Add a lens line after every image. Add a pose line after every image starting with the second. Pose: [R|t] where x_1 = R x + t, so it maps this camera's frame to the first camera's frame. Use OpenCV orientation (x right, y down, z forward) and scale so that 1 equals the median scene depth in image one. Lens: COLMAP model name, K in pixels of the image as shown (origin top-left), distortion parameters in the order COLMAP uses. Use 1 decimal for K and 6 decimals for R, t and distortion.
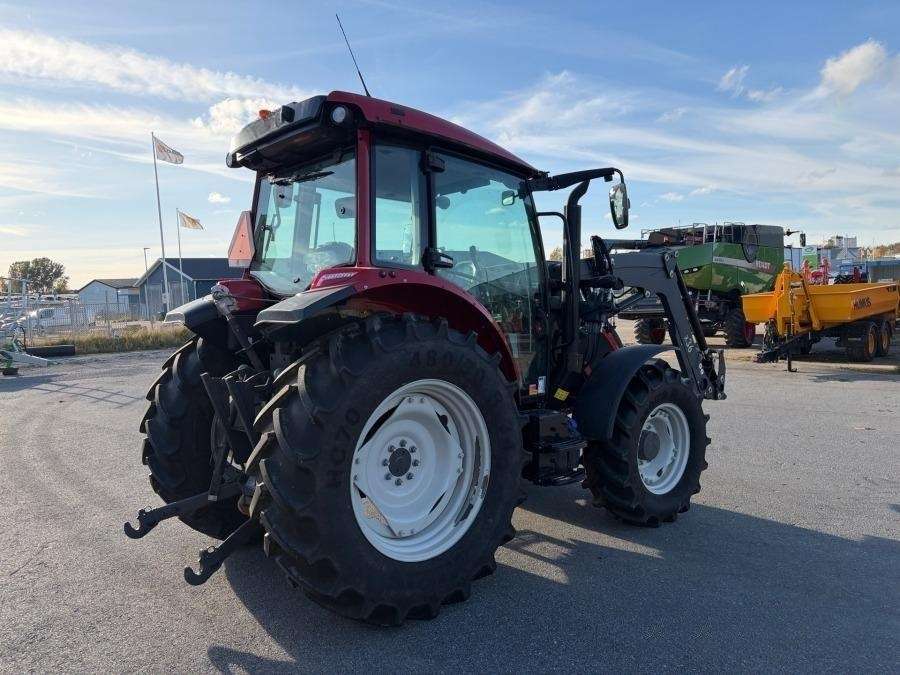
lens RADIAL K [[680.3, 0, 445.5], [0, 680.3, 346.2], [0, 0, 1]] dist [0.061714, -0.072694]
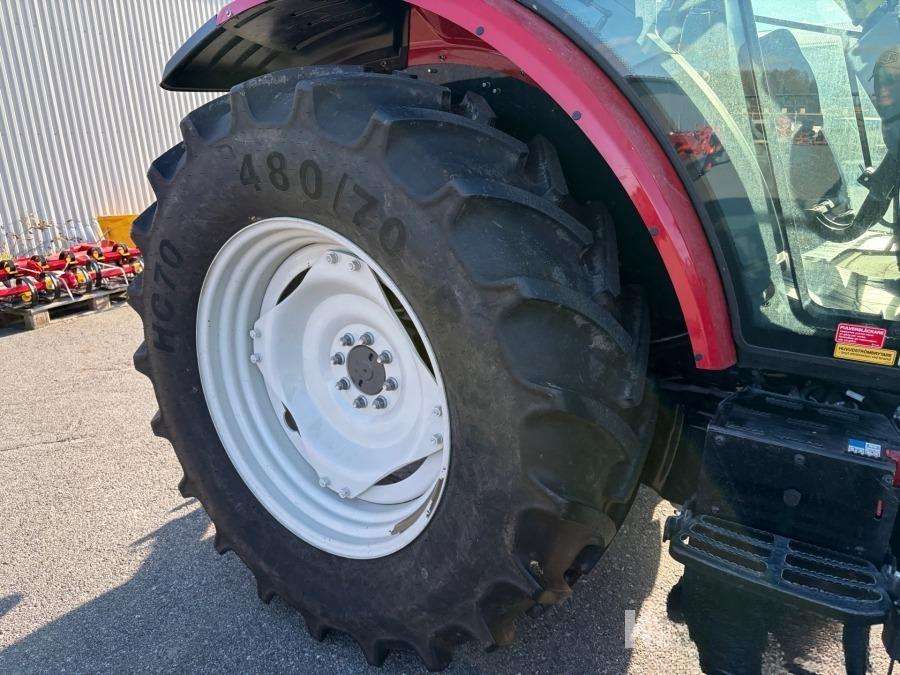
lens RADIAL K [[680.3, 0, 445.5], [0, 680.3, 346.2], [0, 0, 1]] dist [0.061714, -0.072694]
pose [[0.219666, 0.323012, -0.920549, 0.430584], [-0.045556, 0.945963, 0.321059, -0.022940], [0.974511, -0.028589, 0.222511, 0.931132]]
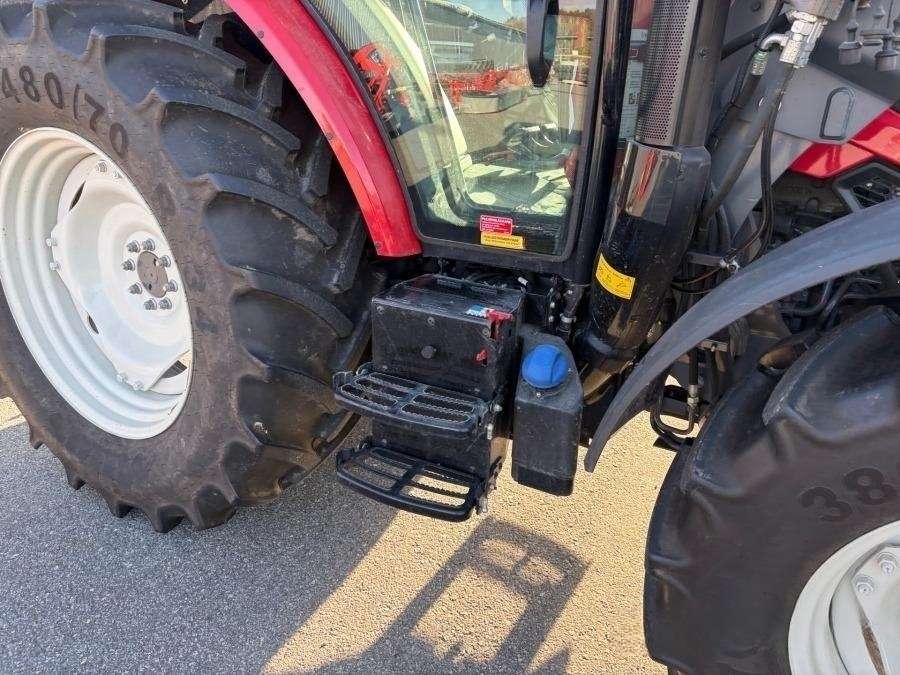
lens RADIAL K [[680.5, 0, 445.7], [0, 680.5, 333.0], [0, 0, 1]] dist [0.066027, -0.088675]
pose [[0.291472, 0.371429, -0.881524, 0.545367], [-0.064981, 0.927097, 0.369145, -0.018594], [0.954370, -0.050314, 0.294359, 1.053165]]
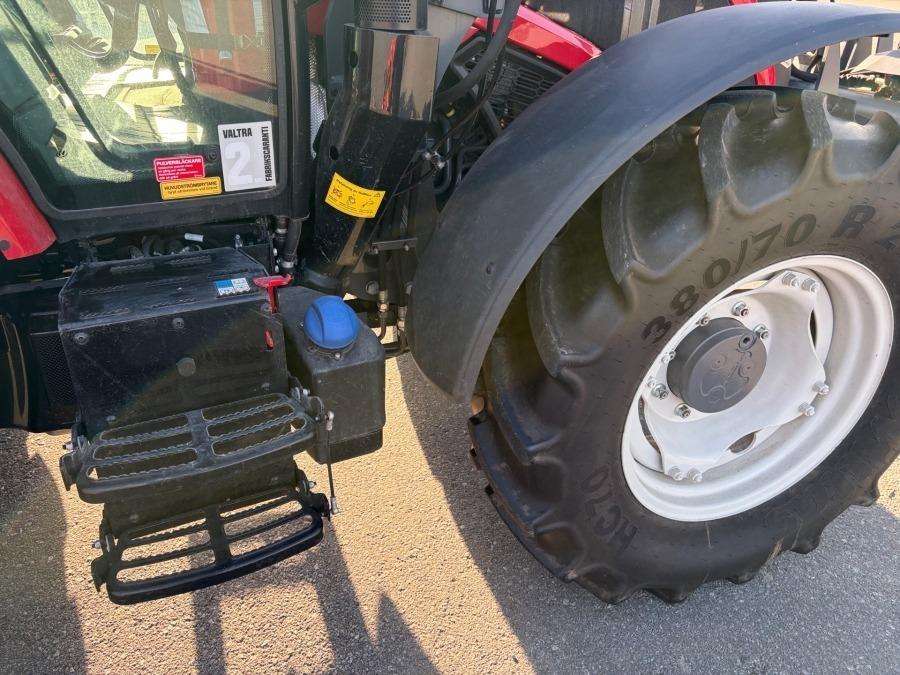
lens RADIAL K [[679.4, 0, 439.3], [0, 679.4, 341.5], [0, 0, 1]] dist [0.022538, 0.001109]
pose [[0.932866, 0.189778, -0.306180, 0.372141], [-0.034849, 0.893527, 0.447655, 0.002119], [0.358535, -0.406932, 0.840154, 0.965178]]
